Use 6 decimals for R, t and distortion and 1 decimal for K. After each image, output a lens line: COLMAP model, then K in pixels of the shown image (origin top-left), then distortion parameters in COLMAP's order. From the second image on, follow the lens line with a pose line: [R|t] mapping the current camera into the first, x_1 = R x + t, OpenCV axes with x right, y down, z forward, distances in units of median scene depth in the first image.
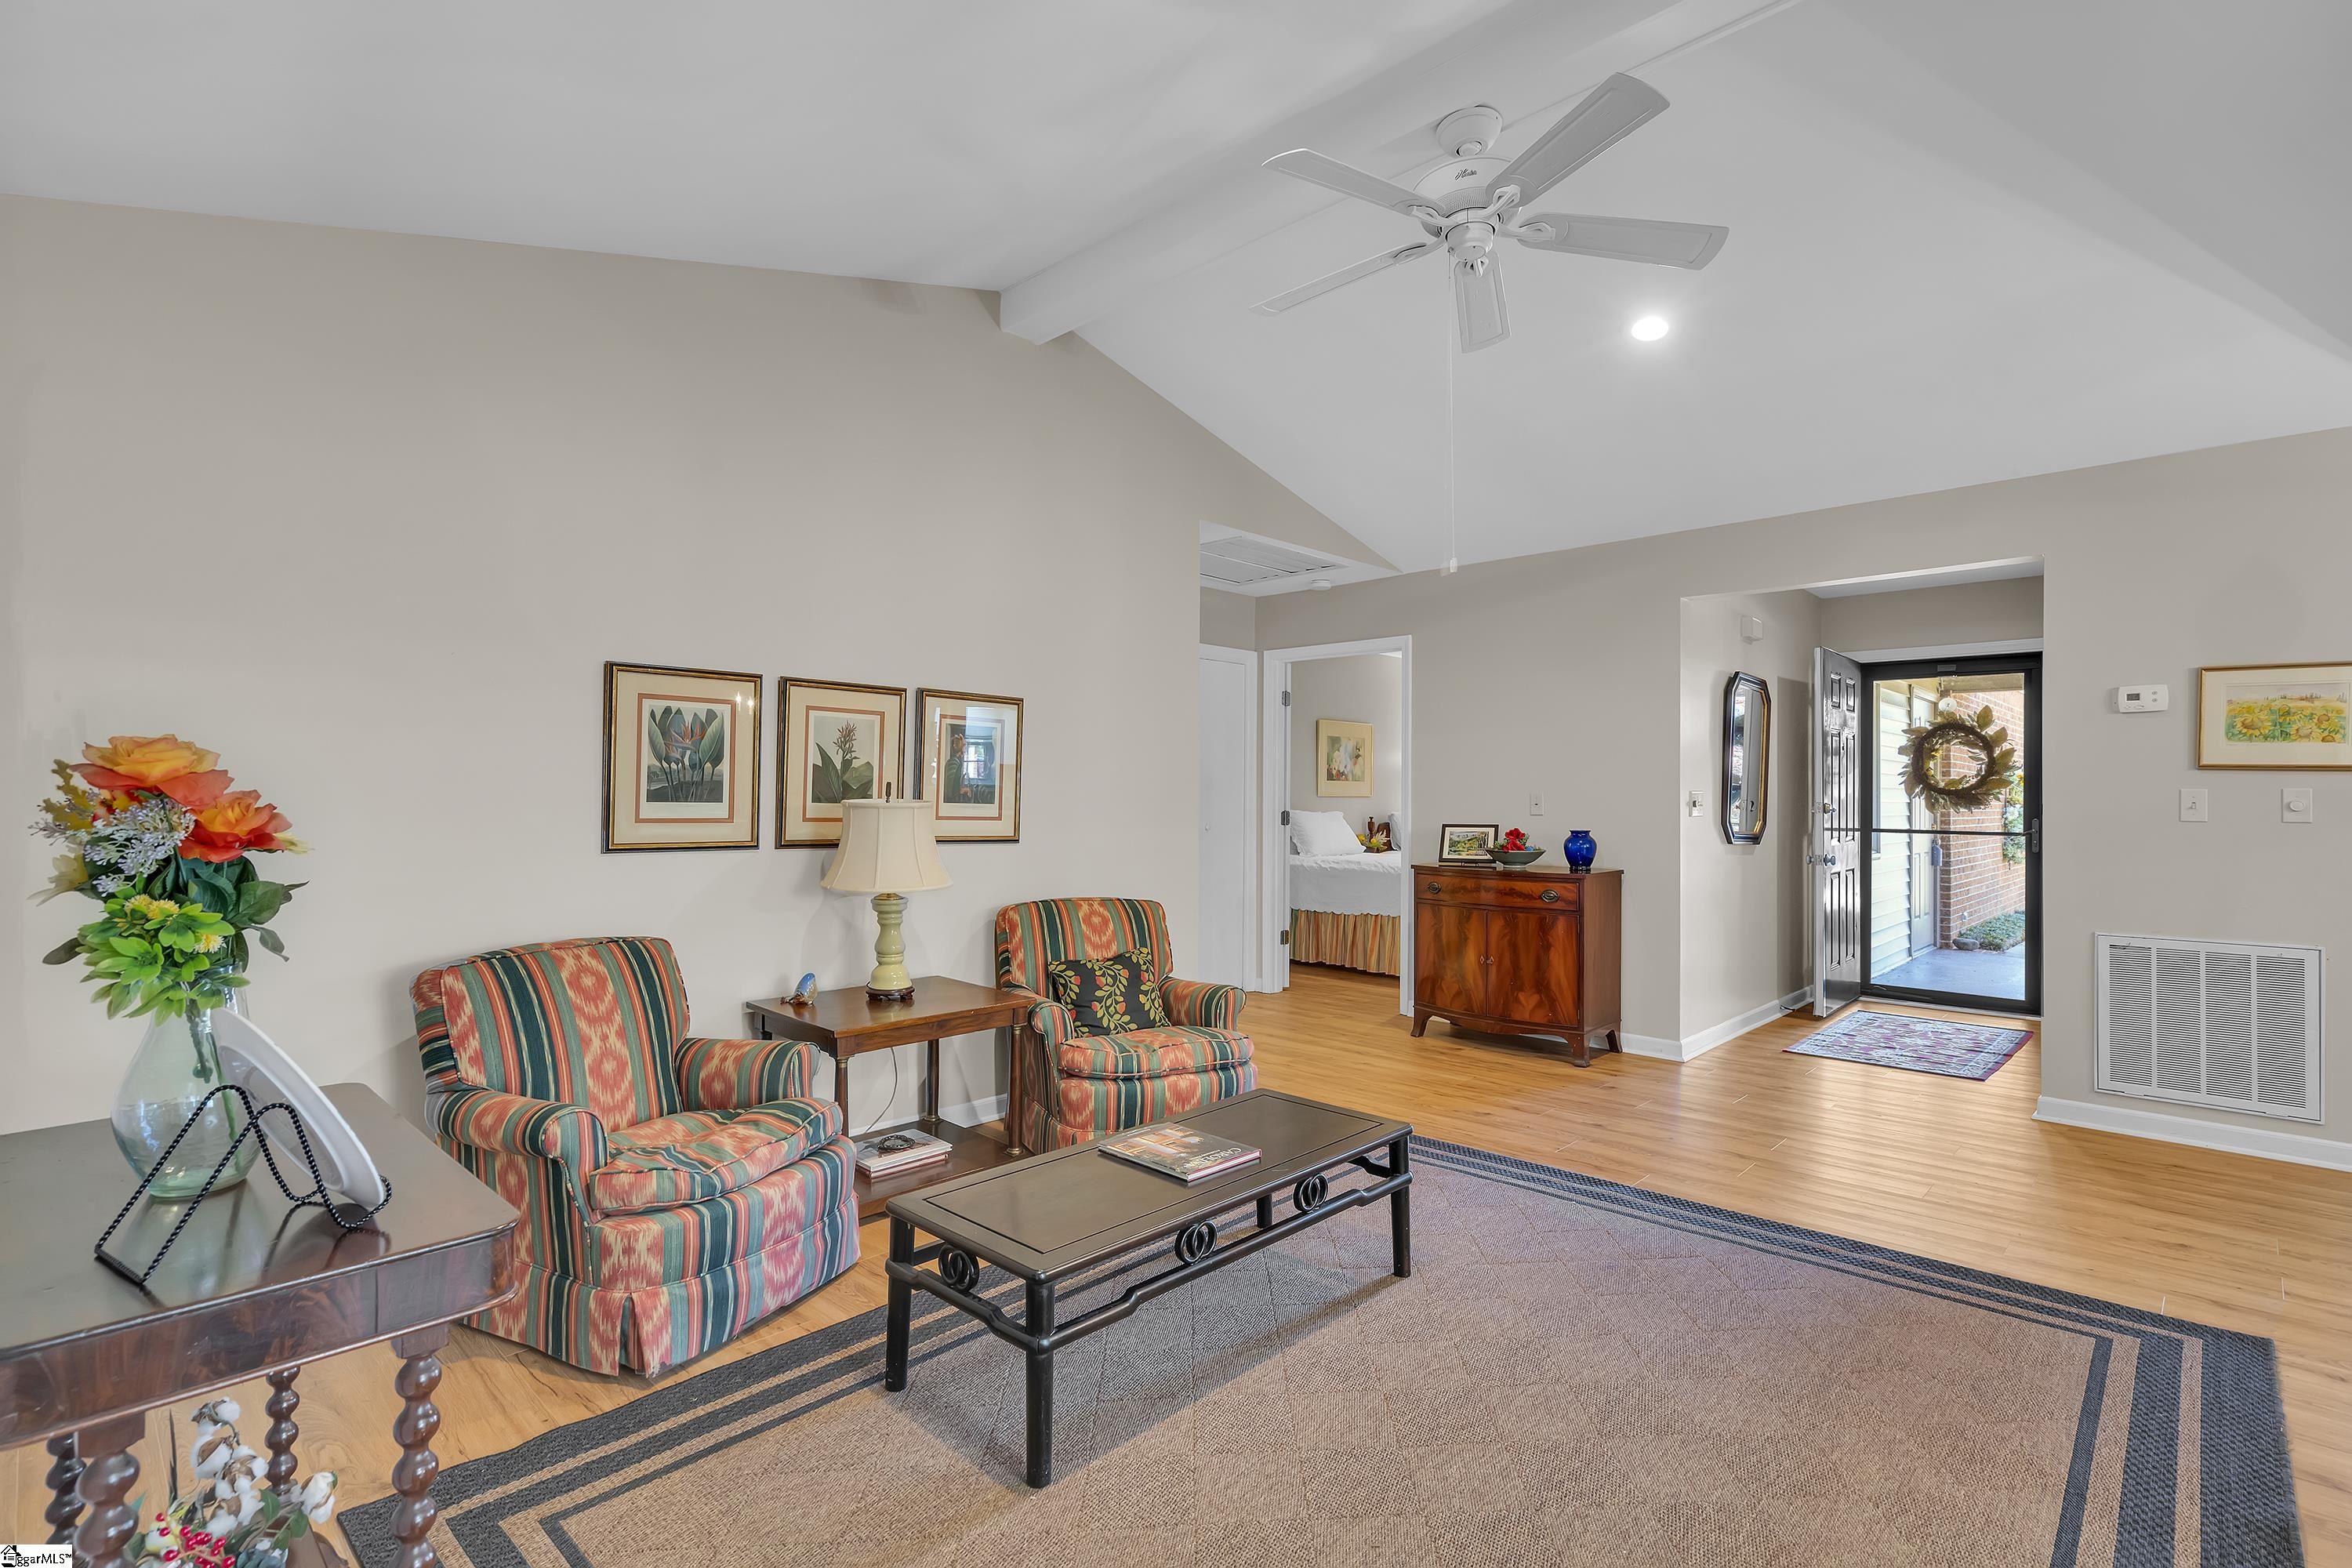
lens RADIAL K [[1076.8, 0, 1174.9], [0, 1076.8, 793.2], [0, 0, 1]] dist [-0.001257, -0.000026]
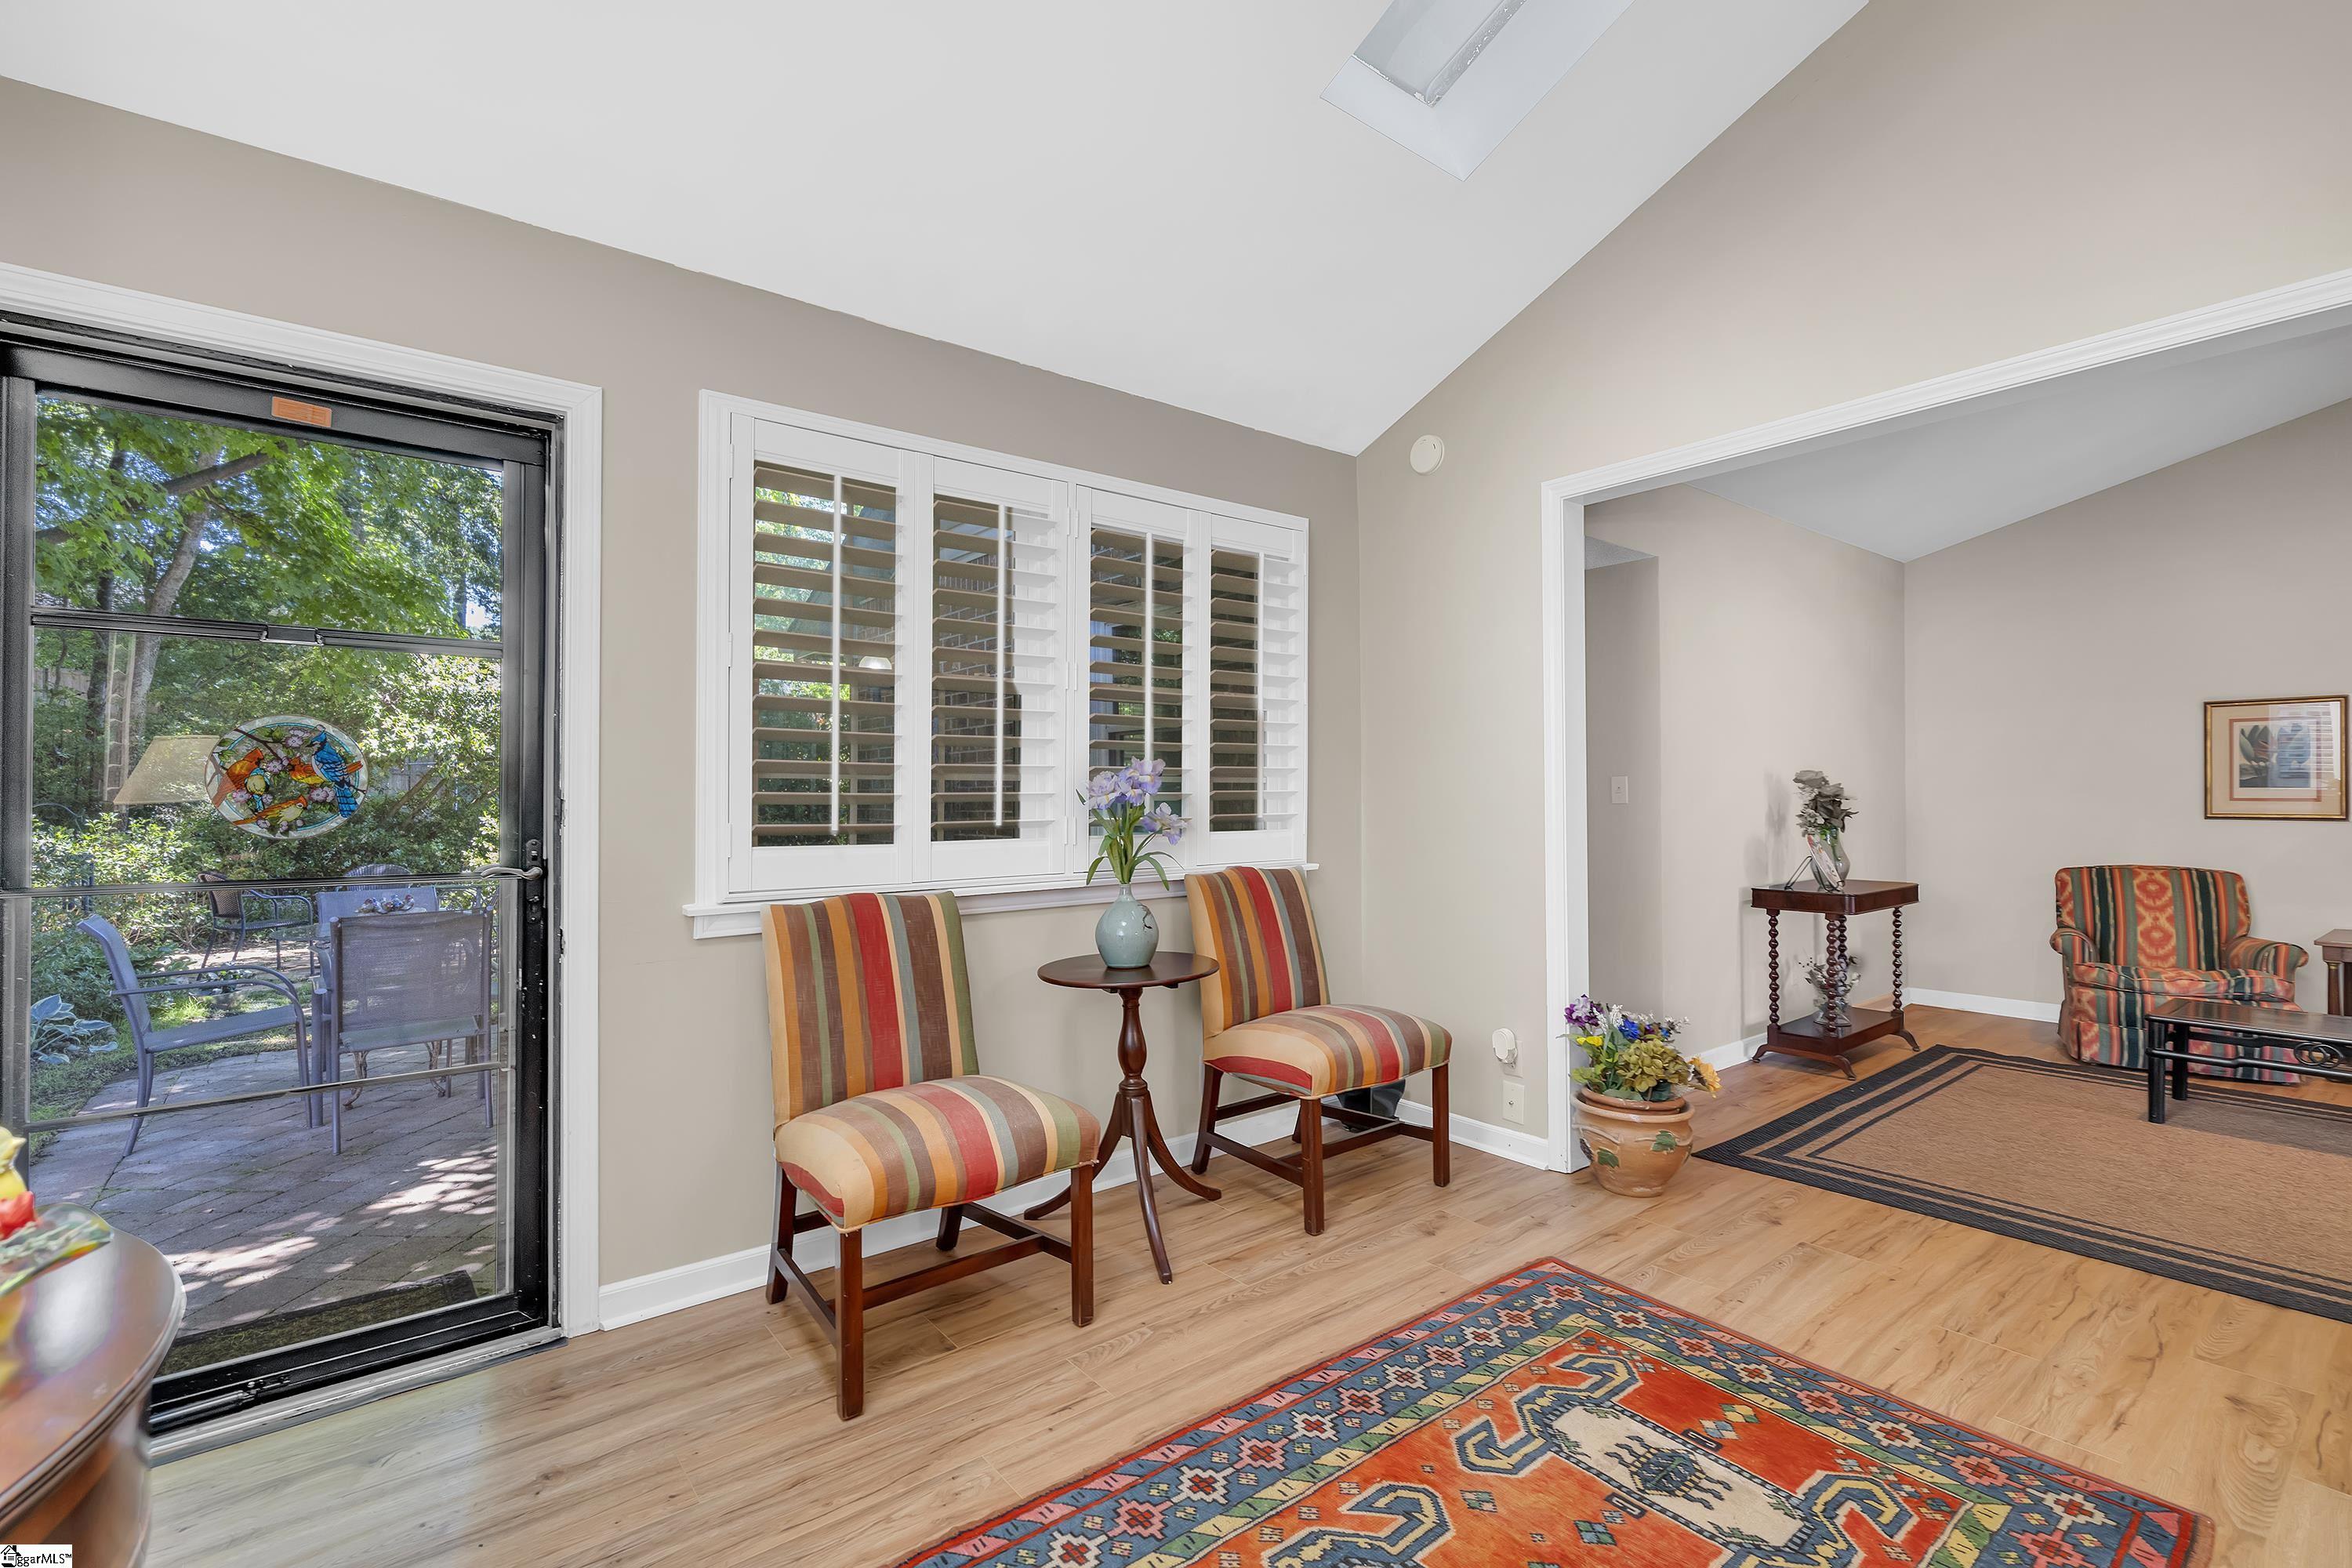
lens RADIAL K [[1076.8, 0, 1175.3], [0, 1076.8, 779.7], [0, 0, 1]] dist [-0.001257, -0.000026]
pose [[-0.135926, -0.006976, -0.990694, 1.456266], [0.013299, 0.999872, -0.008865, -0.011342], [0.990630, -0.014381, -0.135816, -0.372710]]
